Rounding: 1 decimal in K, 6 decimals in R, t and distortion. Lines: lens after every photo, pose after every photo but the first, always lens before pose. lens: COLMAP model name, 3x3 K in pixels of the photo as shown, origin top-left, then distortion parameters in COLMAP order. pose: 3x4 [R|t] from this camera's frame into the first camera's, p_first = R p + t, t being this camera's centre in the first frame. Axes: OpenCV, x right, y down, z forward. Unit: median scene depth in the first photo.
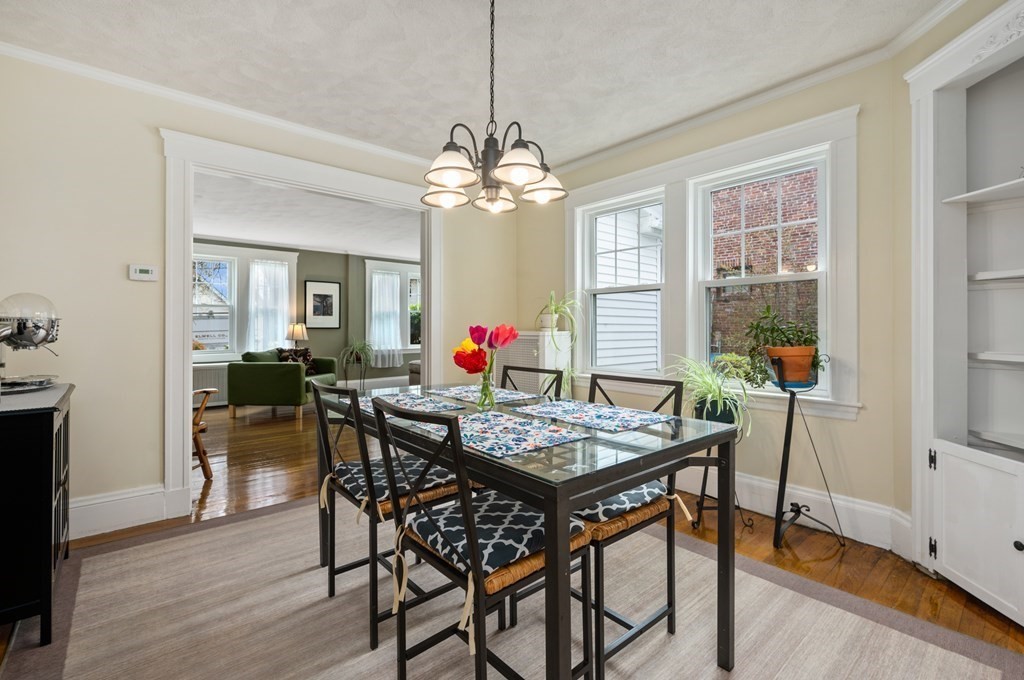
lens RADIAL K [[459.6, 0, 565.2], [0, 459.6, 327.2], [0, 0, 1]] dist [0.002775, 0.000197]
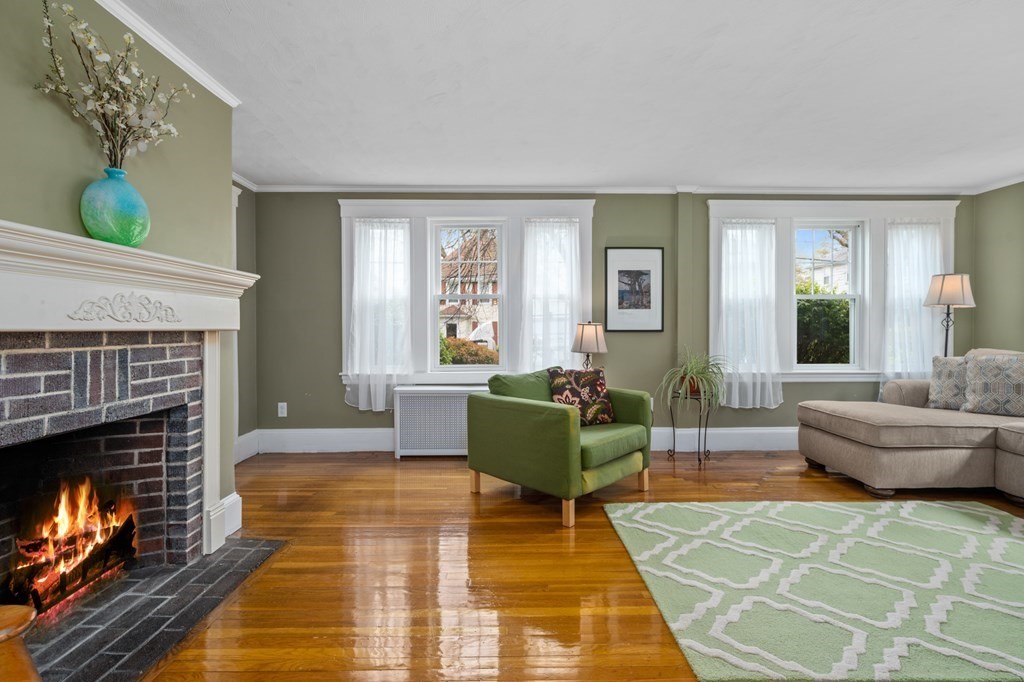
lens RADIAL K [[509.1, 0, 517.0], [0, 509.1, 336.5], [0, 0, 1]] dist [-0.000521, 0.002306]
pose [[0.717857, 0.007413, -0.696151, -0.201304], [0.002666, 0.999907, 0.013397, 0.000200], [0.696185, -0.011473, 0.717770, 0.463305]]
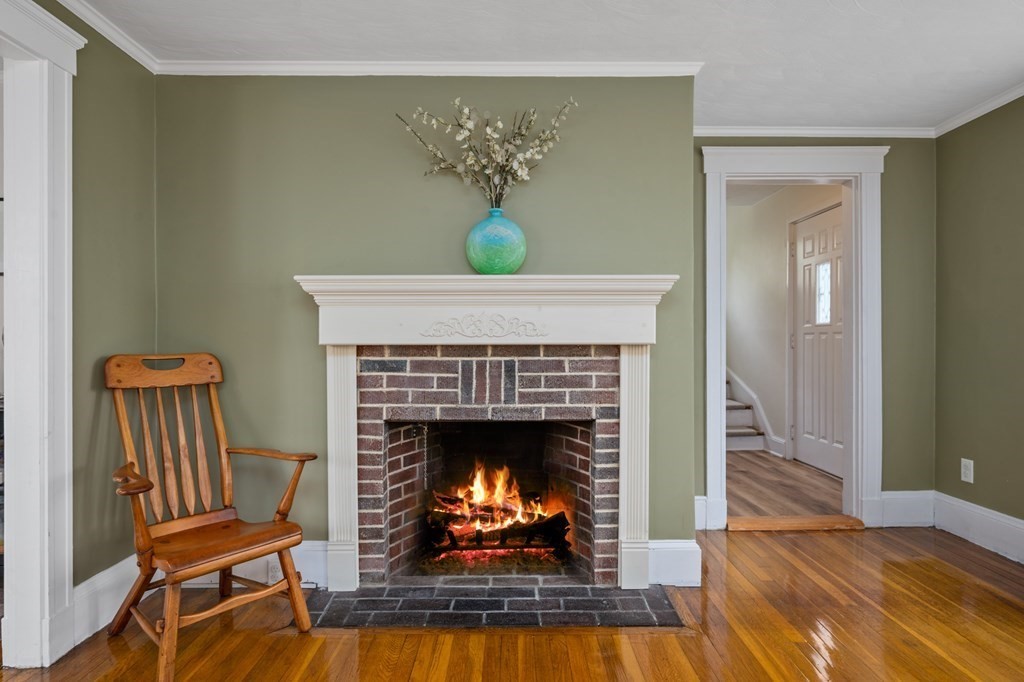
lens RADIAL K [[558.6, 0, 509.5], [0, 558.6, 343.6], [0, 0, 1]] dist [-0.013911, 0.001794]
pose [[-0.695798, 0.003199, -0.718231, -0.293961], [0.001087, 0.999994, 0.003402, -0.001505], [0.718237, 0.001586, -0.695797, 0.754582]]
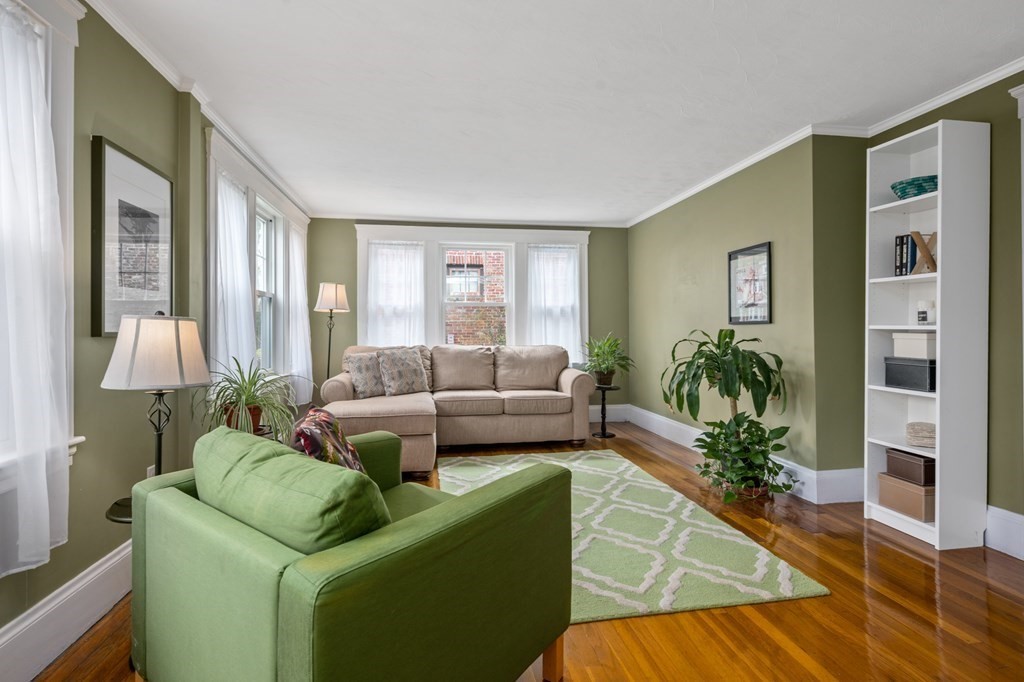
lens RADIAL K [[459.6, 0, 507.8], [0, 459.6, 333.1], [0, 0, 1]] dist [0.002775, 0.000197]
pose [[0.577883, -0.005687, 0.816100, -0.624086], [-0.001326, 0.999968, 0.007906, -0.001617], [-0.816118, -0.005651, 0.577857, 0.673945]]
